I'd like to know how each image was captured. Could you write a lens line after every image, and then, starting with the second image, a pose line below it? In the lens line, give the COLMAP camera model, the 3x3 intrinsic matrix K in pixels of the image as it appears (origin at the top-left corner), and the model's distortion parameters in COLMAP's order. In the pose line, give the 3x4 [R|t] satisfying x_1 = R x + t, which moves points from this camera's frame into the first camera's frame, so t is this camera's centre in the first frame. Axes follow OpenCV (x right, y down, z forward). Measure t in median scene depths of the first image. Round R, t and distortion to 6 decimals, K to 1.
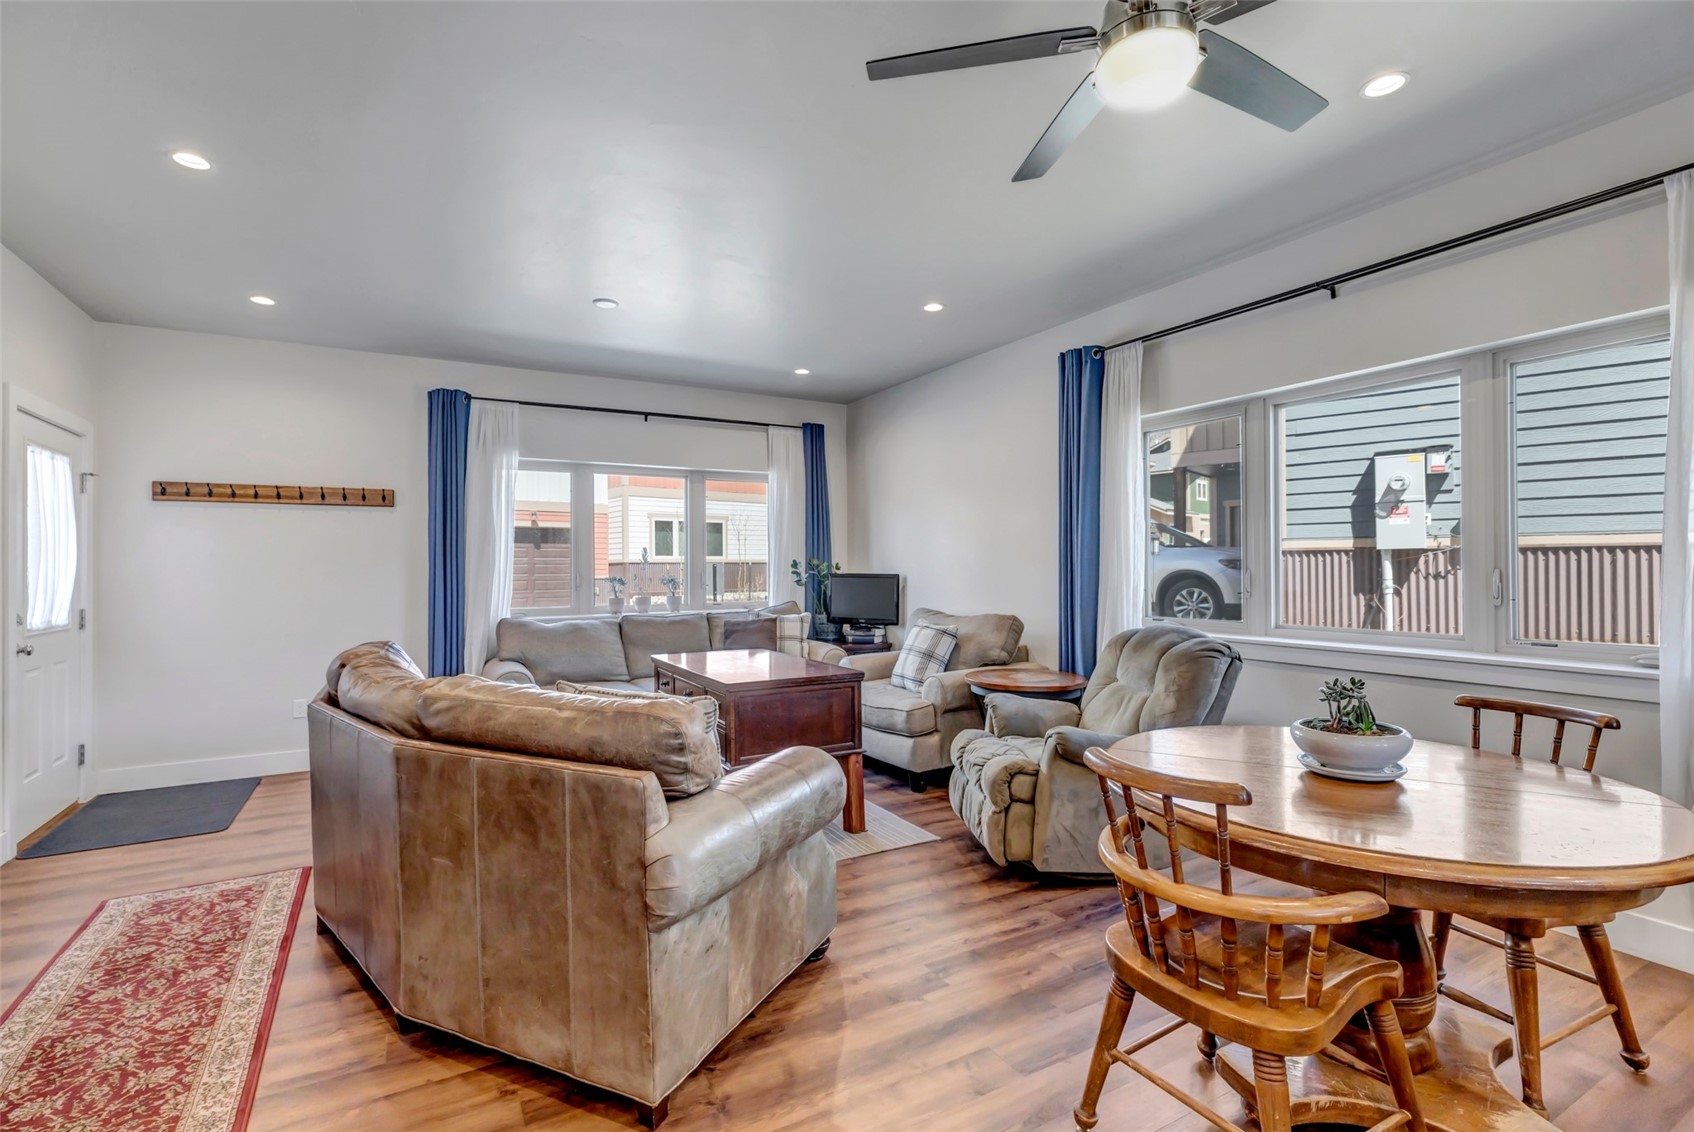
lens RADIAL K [[778.5, 0, 842.2], [0, 778.5, 559.0], [0, 0, 1]] dist [0.005087, -0.000392]
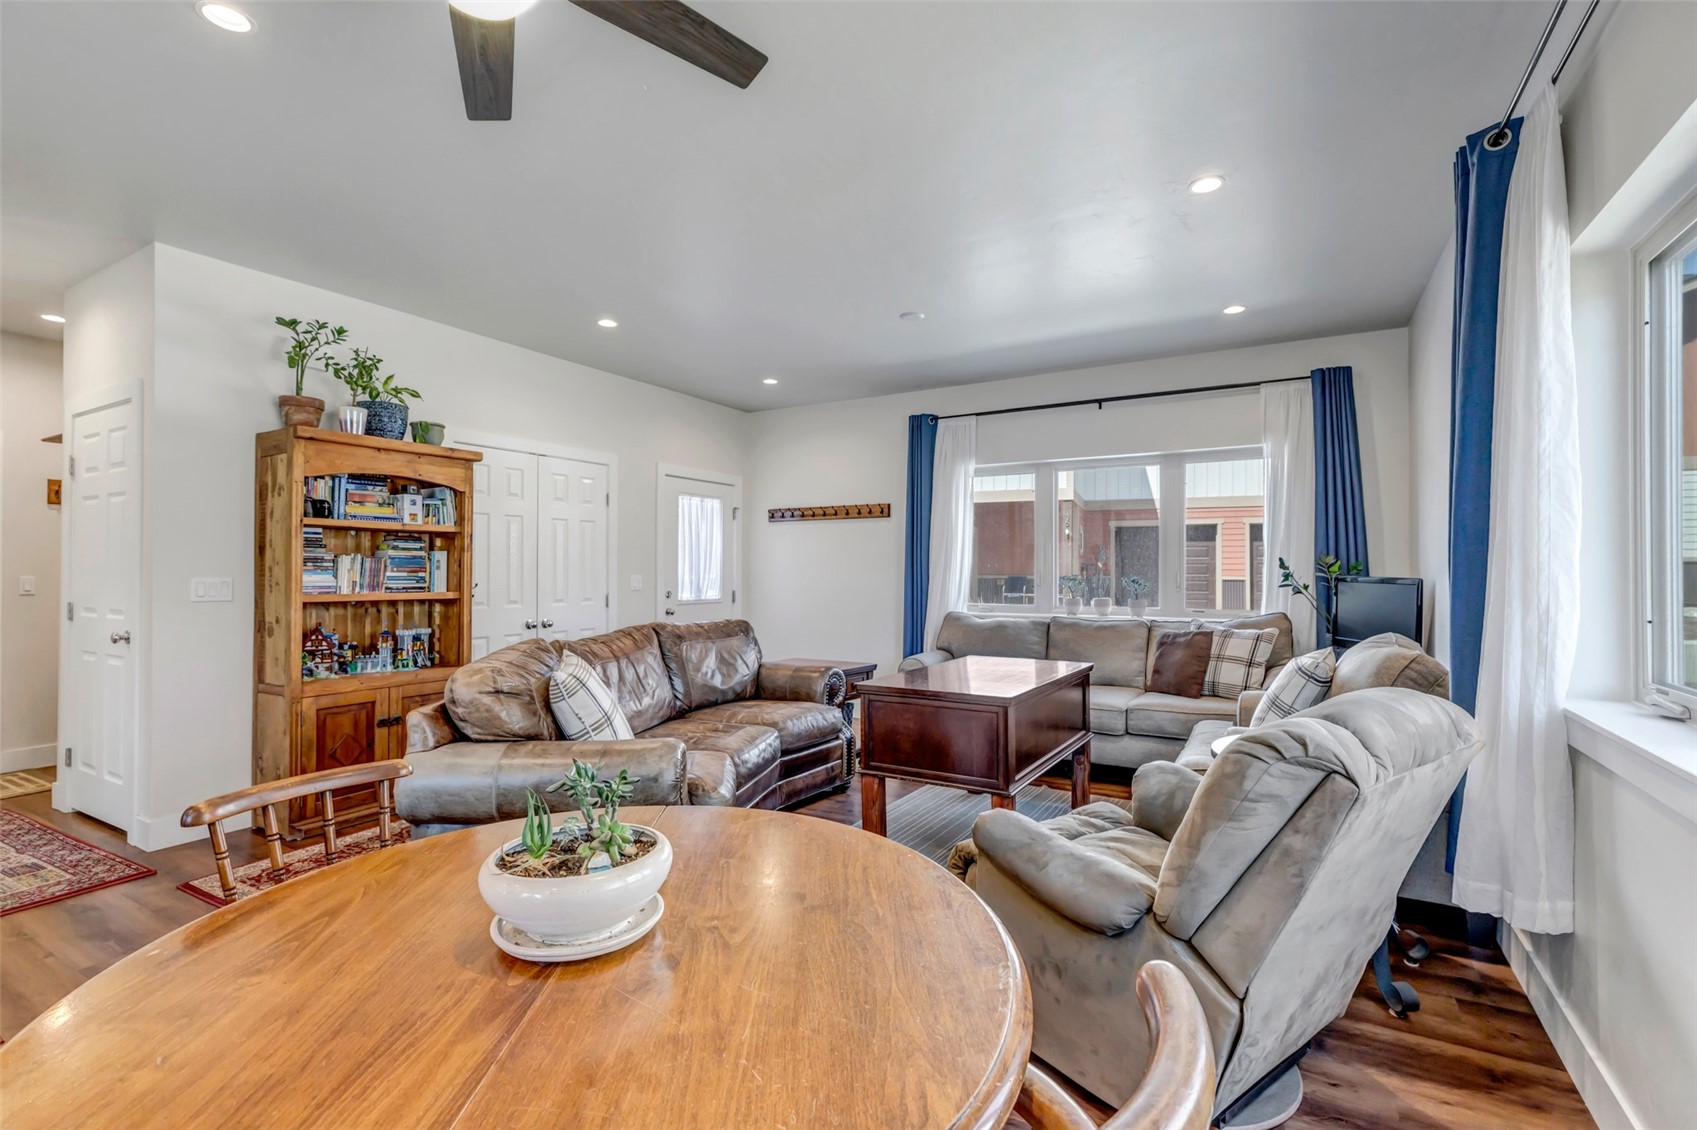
lens RADIAL K [[779.9, 0, 846.1], [0, 779.9, 563.0], [0, 0, 1]] dist [0.005087, -0.000392]
pose [[0.487943, 0.001089, -0.872875, 0.463034], [0.005137, 0.999978, 0.004119, 0.000903], [0.872861, -0.006494, 0.487926, 0.321399]]
